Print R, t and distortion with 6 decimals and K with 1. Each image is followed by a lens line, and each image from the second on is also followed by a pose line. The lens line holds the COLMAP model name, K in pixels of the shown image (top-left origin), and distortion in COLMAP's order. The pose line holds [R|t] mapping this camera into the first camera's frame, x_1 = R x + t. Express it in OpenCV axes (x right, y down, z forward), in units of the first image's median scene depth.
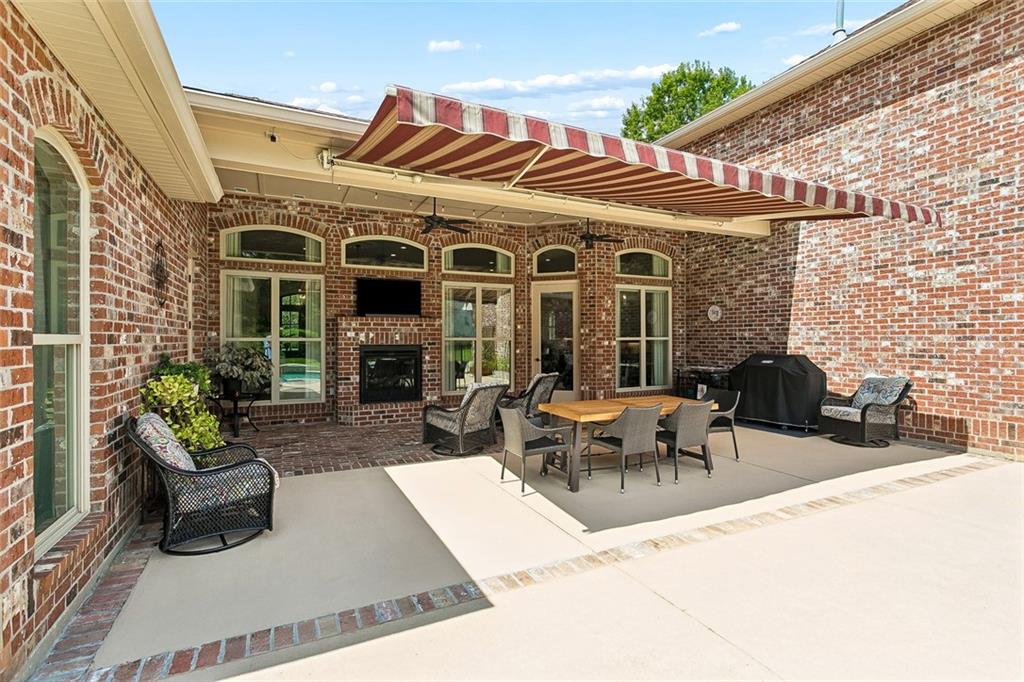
lens RADIAL K [[492.3, 0, 515.9], [0, 492.3, 339.5], [0, 0, 1]] dist [0.000955, 0.000053]
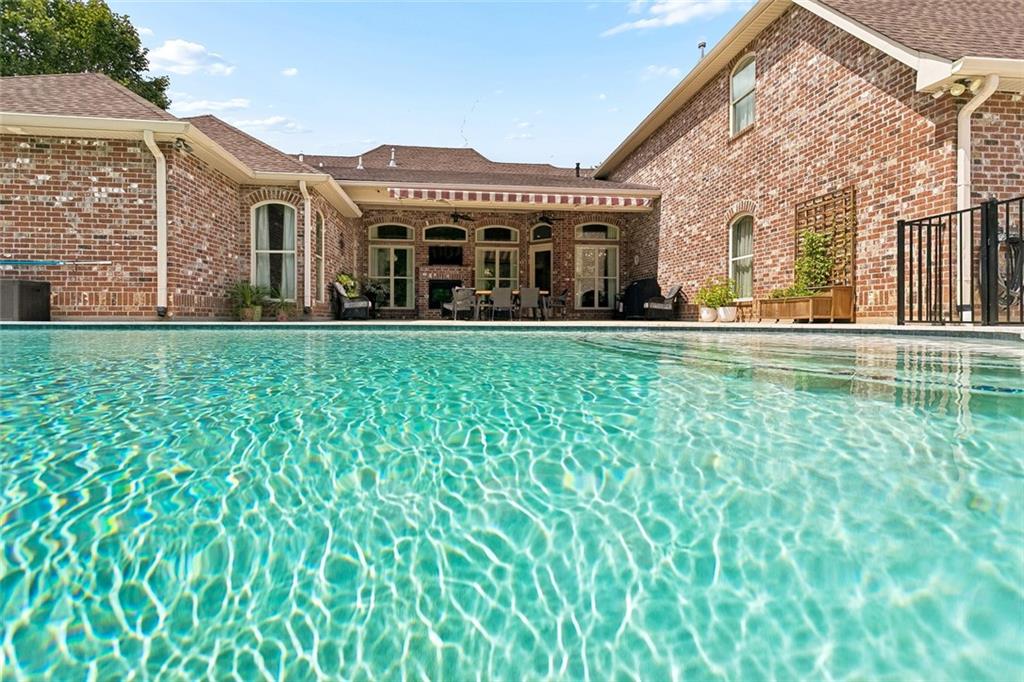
lens RADIAL K [[492.3, 0, 501.6], [0, 492.3, 319.6], [0, 0, 1]] dist [0.000955, 0.000053]
pose [[0.942380, 0.005330, -0.334503, 0.604605], [-0.004928, 0.999986, 0.002049, 0.160949], [0.334509, -0.000283, 0.942393, -0.755284]]
